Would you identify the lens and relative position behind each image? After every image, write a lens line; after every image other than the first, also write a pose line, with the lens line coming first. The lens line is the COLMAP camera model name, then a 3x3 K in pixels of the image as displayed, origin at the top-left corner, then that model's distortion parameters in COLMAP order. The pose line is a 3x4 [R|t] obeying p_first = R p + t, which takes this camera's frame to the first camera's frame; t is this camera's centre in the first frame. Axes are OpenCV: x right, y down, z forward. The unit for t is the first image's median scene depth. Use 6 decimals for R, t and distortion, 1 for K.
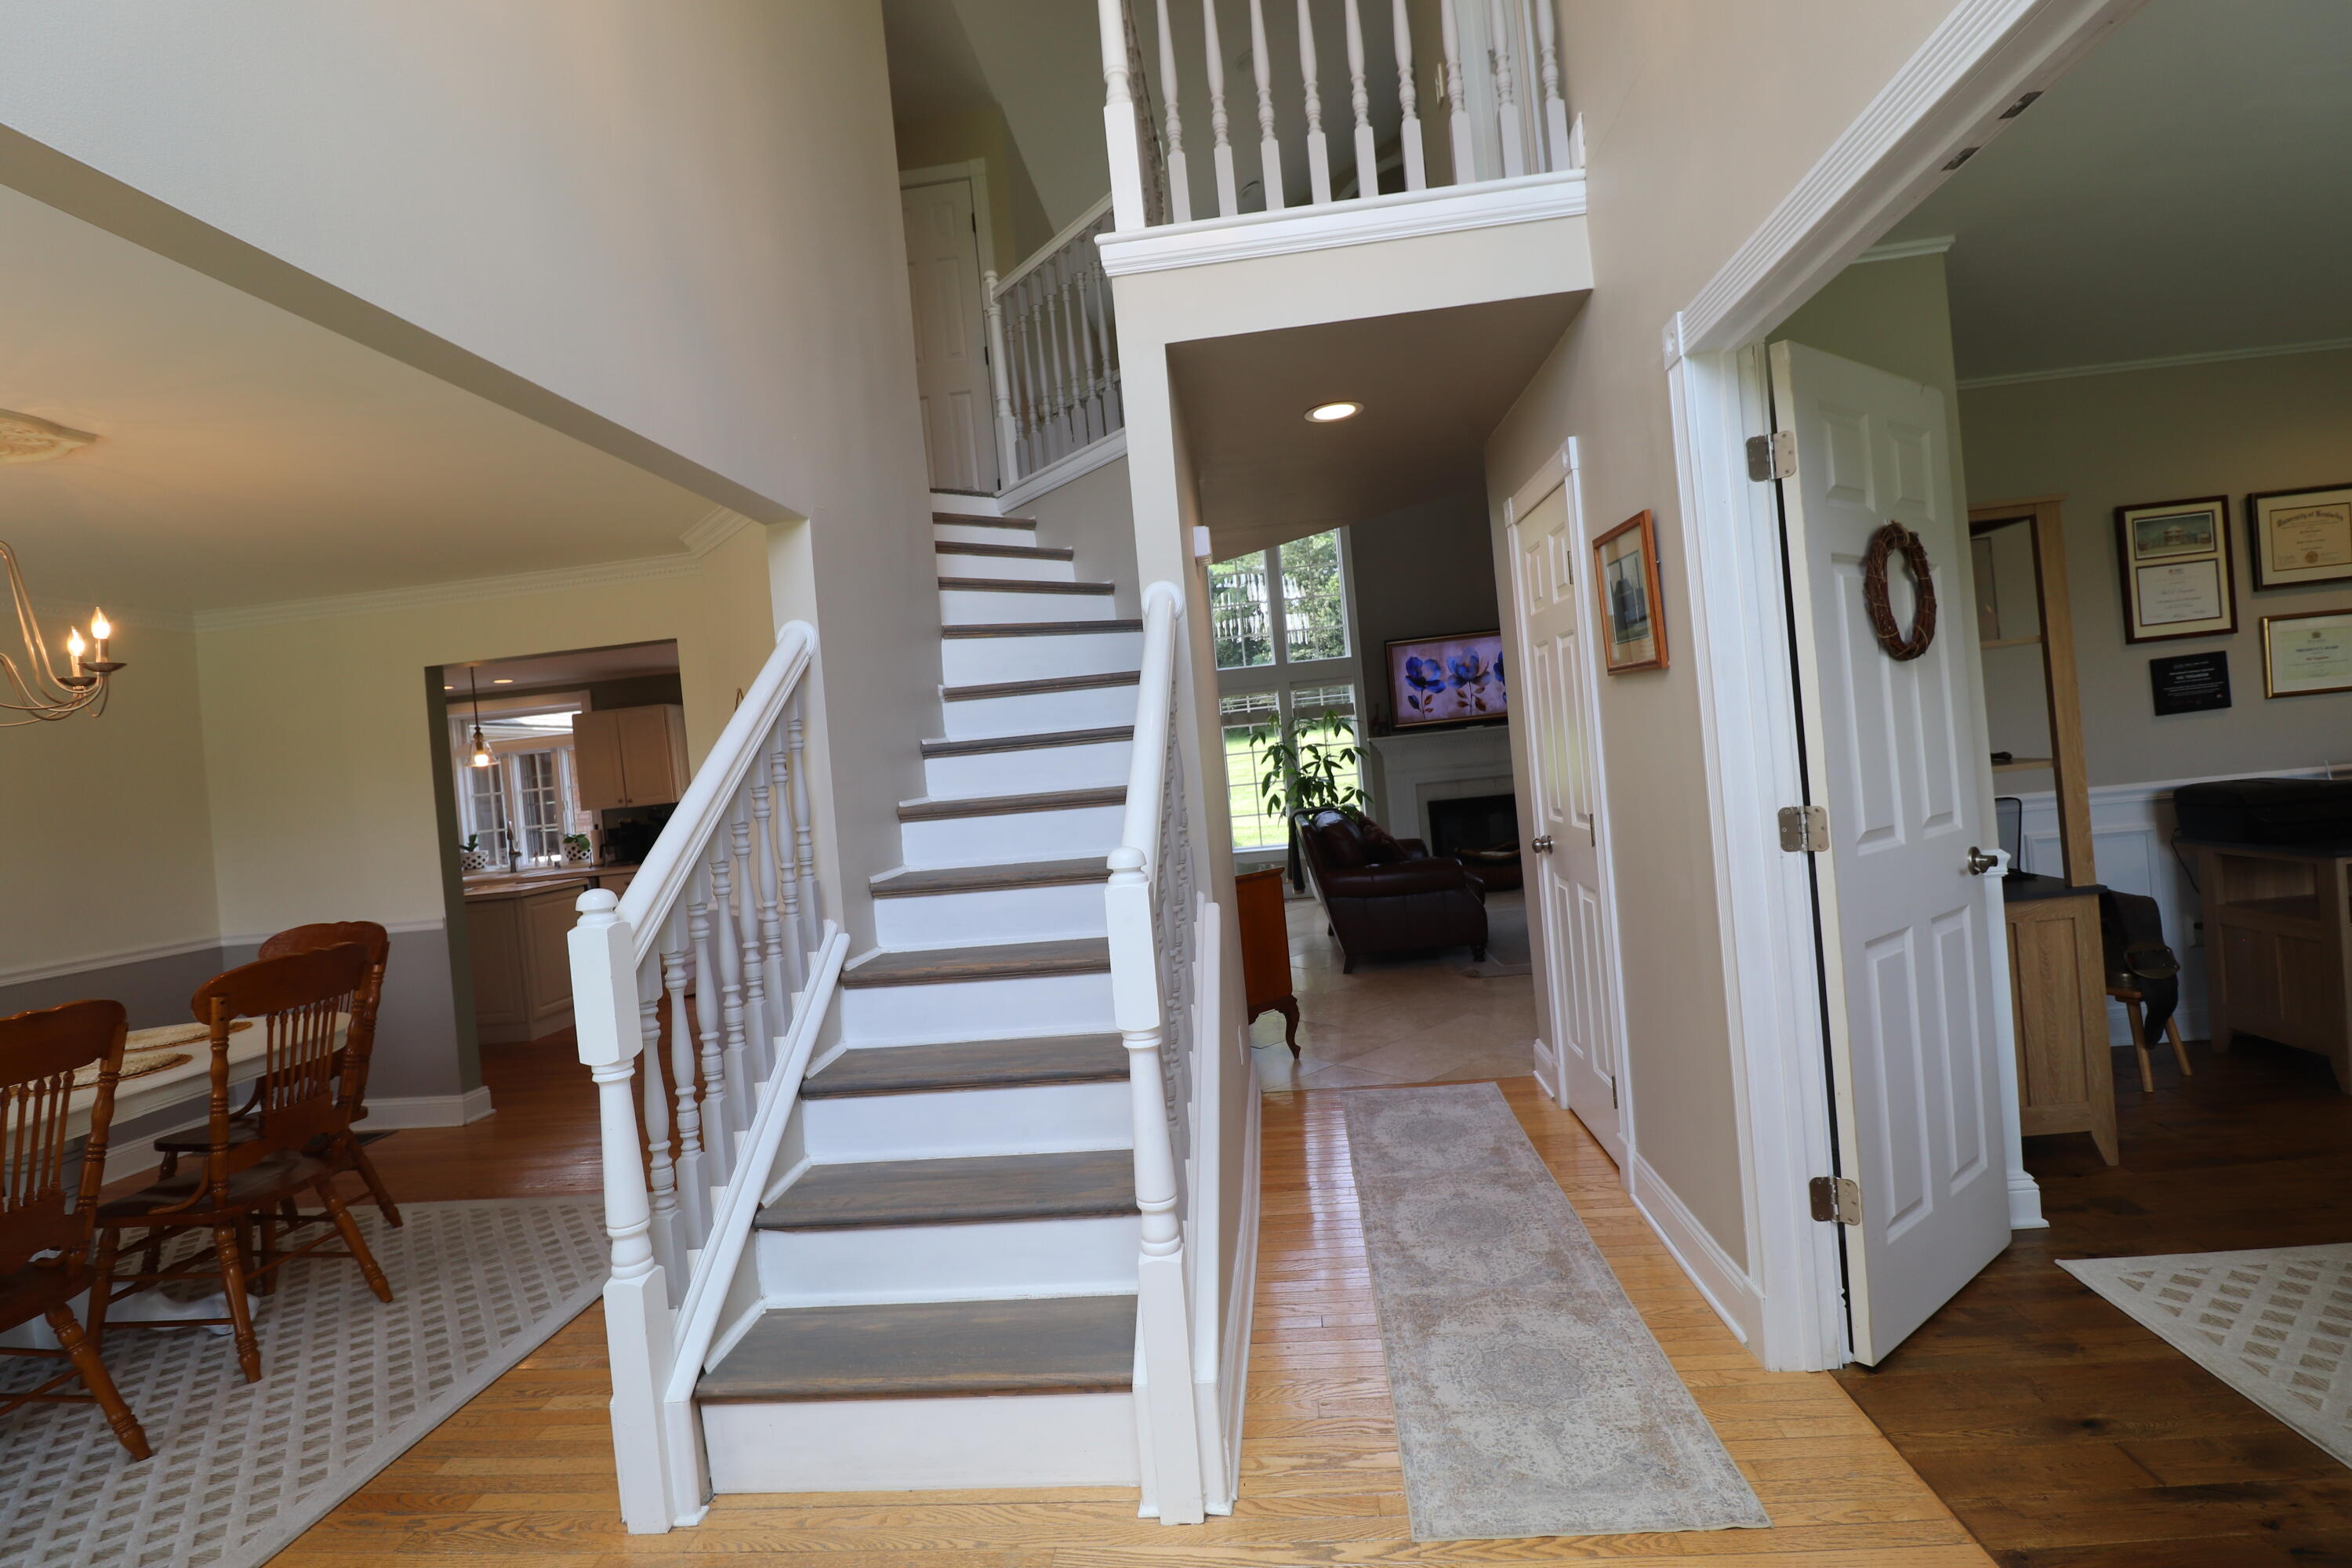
lens RADIAL K [[1087.1, 0, 1168.0], [0, 1087.1, 771.7], [0, 0, 1]] dist [-0.006727, -0.009871]
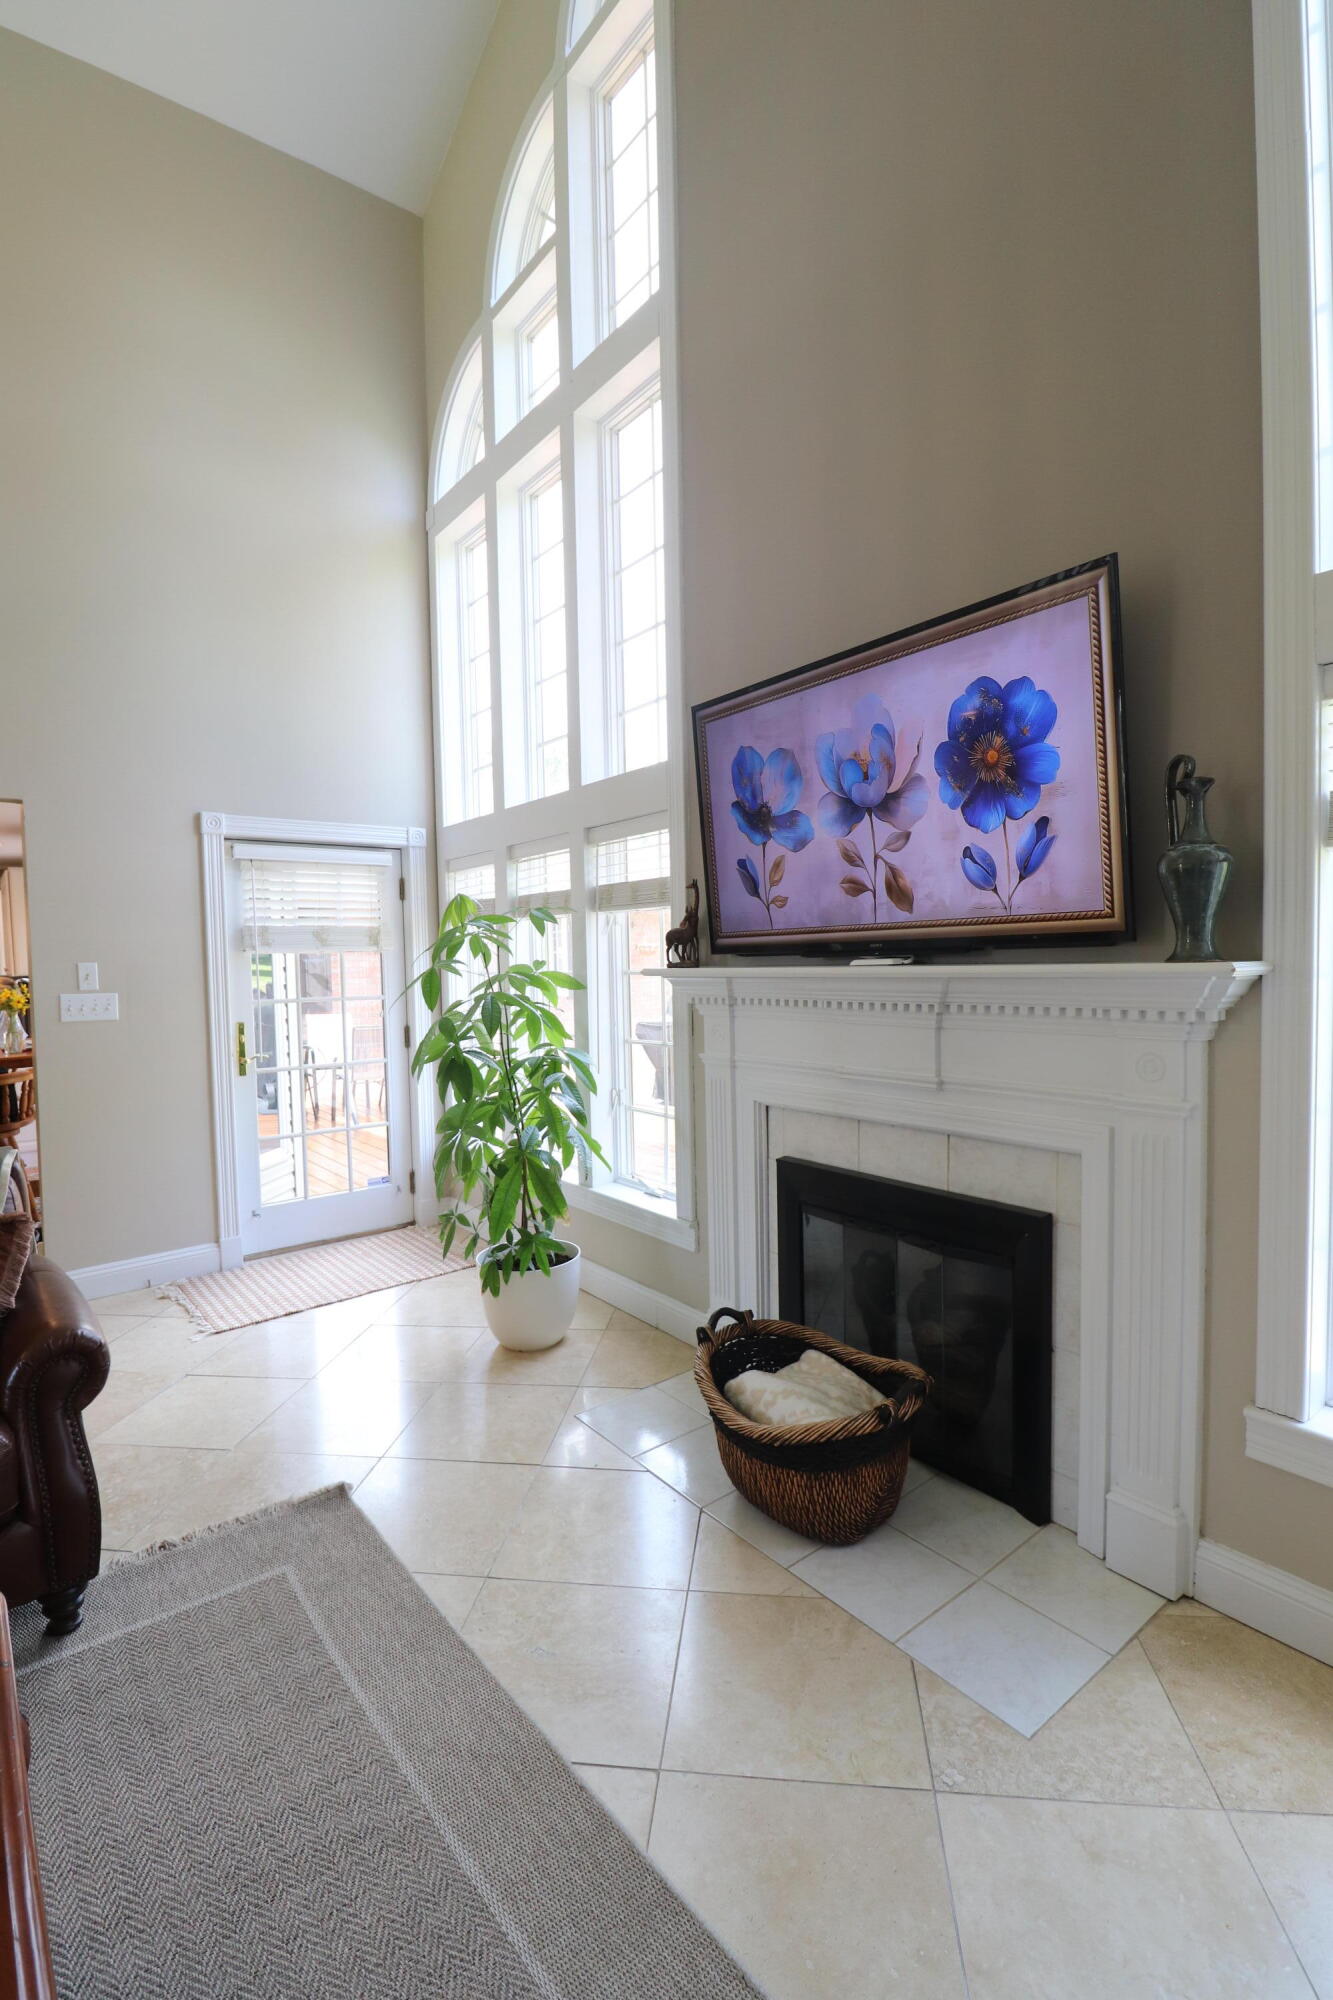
lens RADIAL K [[924.4, 0, 669.6], [0, 924.4, 1004.0], [0, 0, 1]] dist [-0.006727, -0.009871]
pose [[0.688344, 0.112608, -0.716591, 0.429183], [-0.048767, 0.992826, 0.109172, -0.054869], [0.723743, -0.040202, 0.688897, 0.776258]]
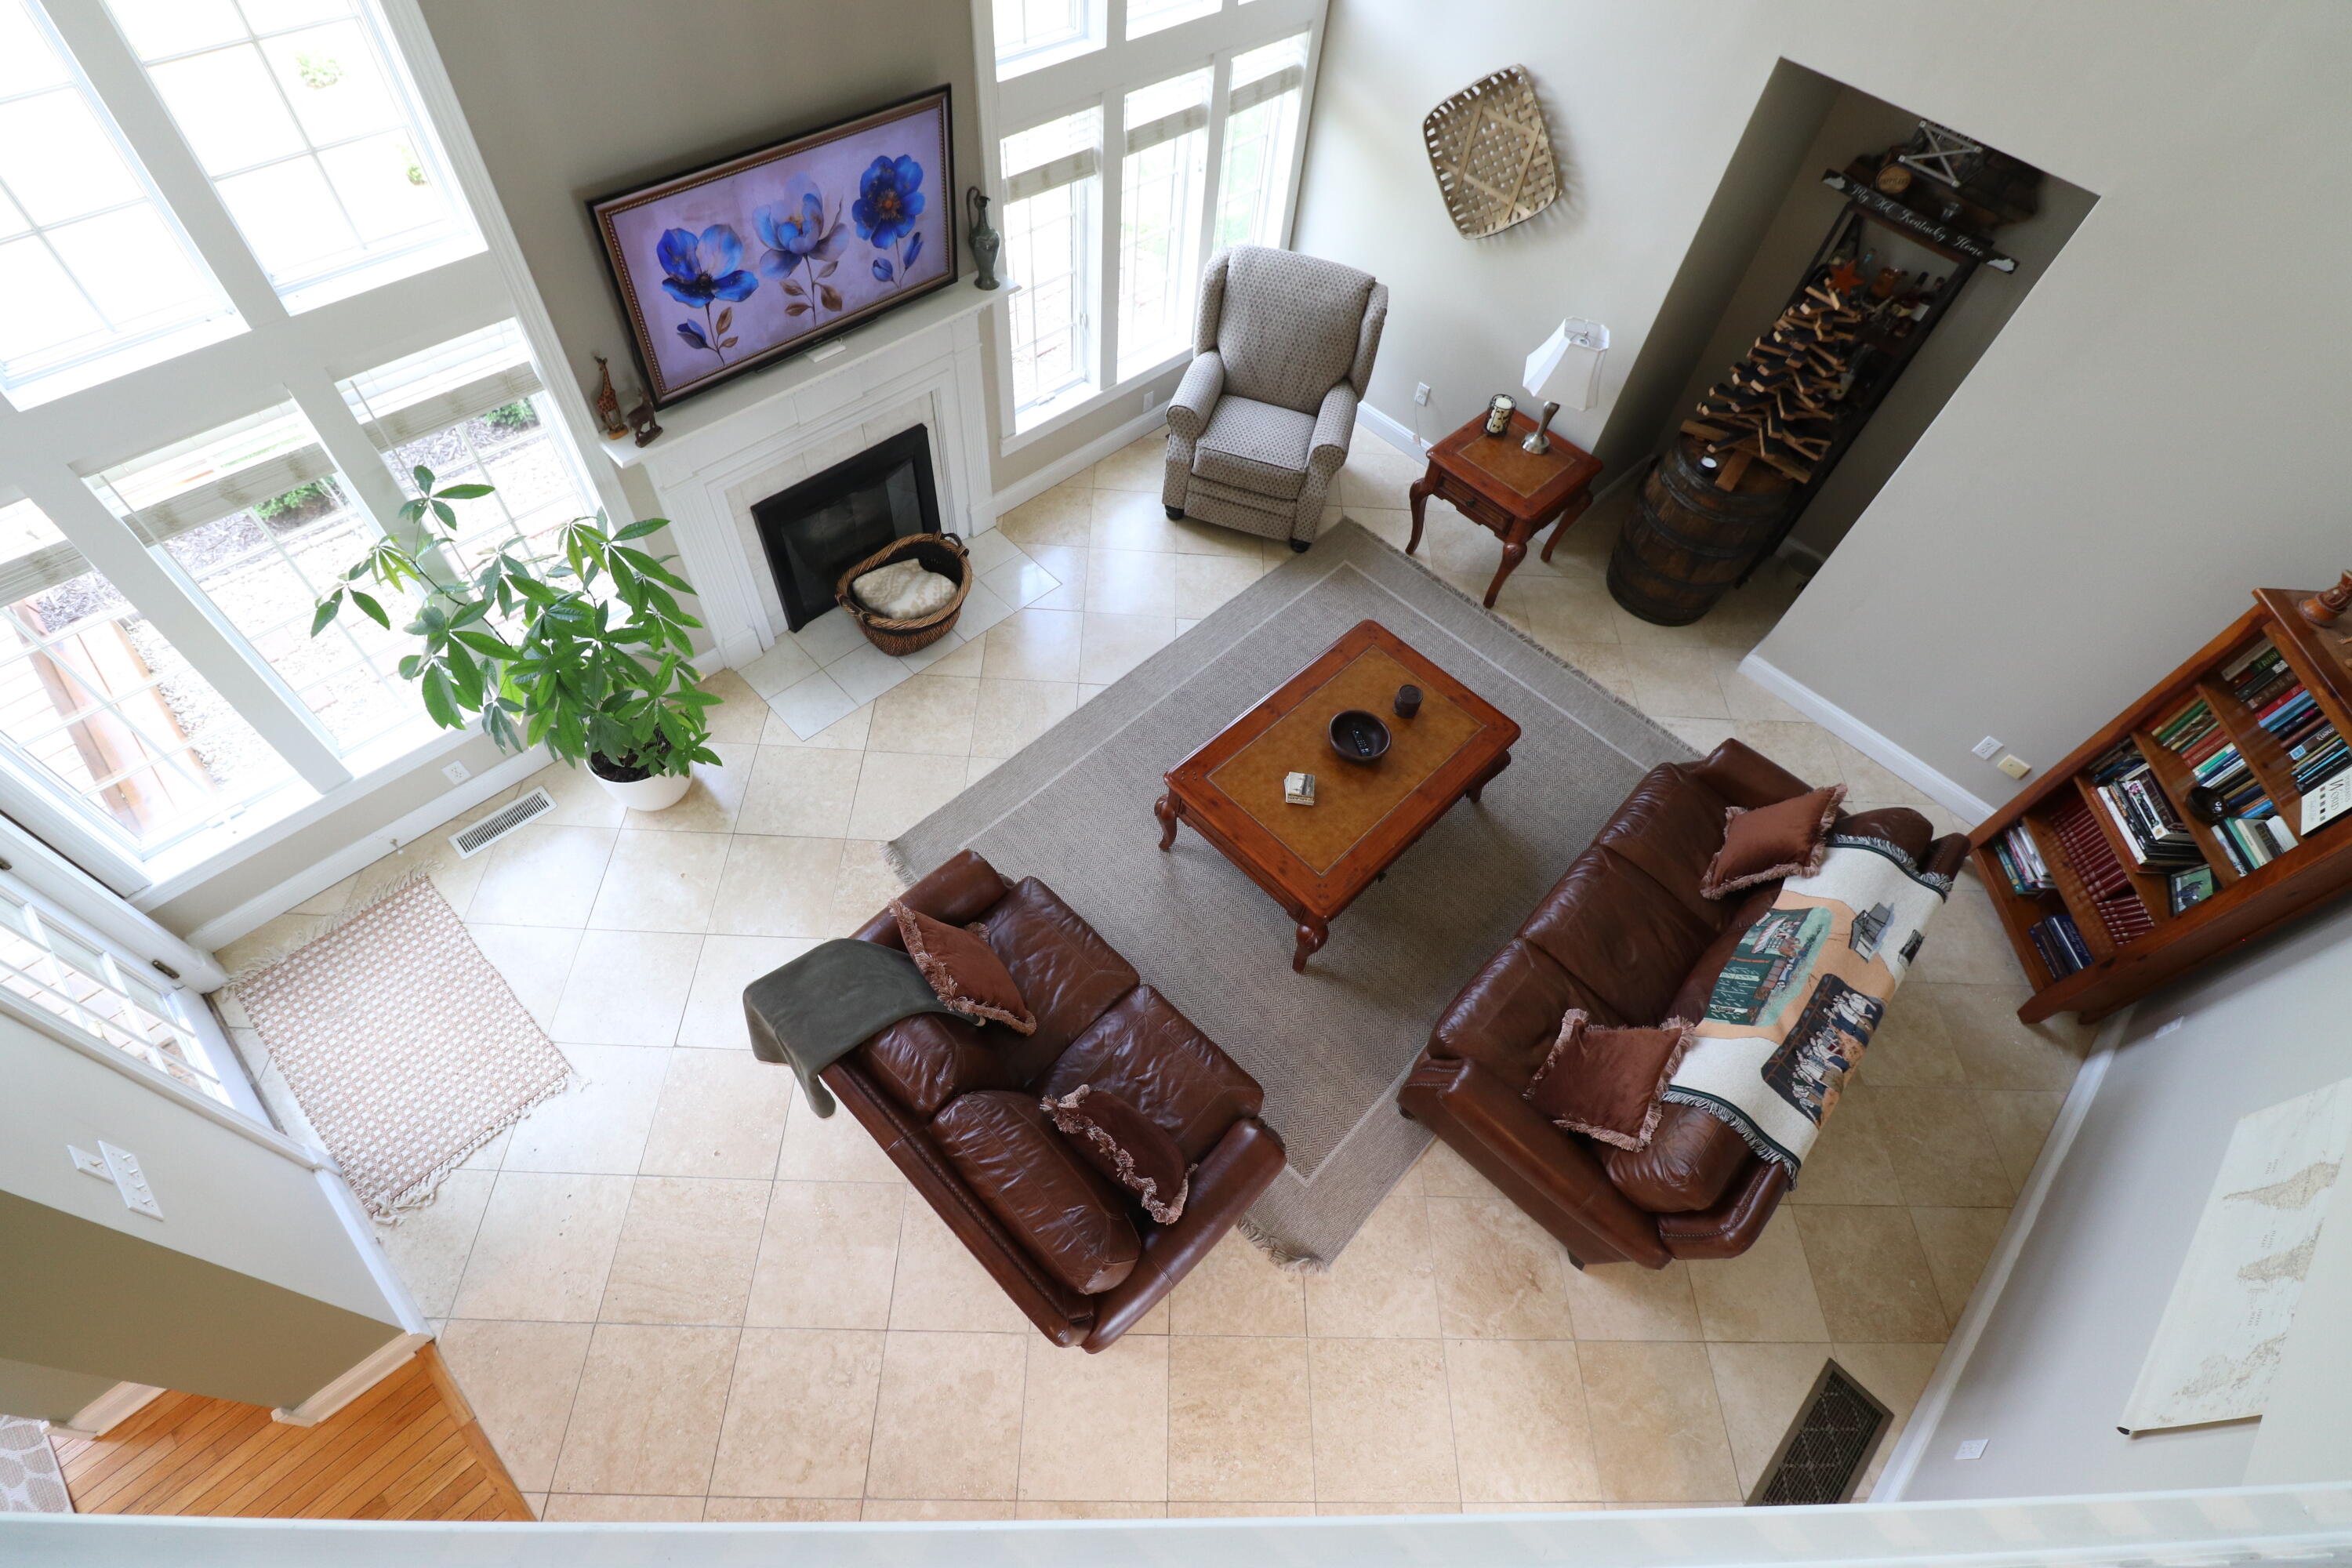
lens RADIAL K [[1087.1, 0, 1182.7], [0, 1087.1, 779.2], [0, 0, 1]] dist [-0.006727, -0.009871]
pose [[0.623117, -0.549135, 0.556935, 0.024748], [-0.128588, 0.630459, 0.765498, -0.292995], [-0.771486, -0.548610, 0.322238, 0.640892]]
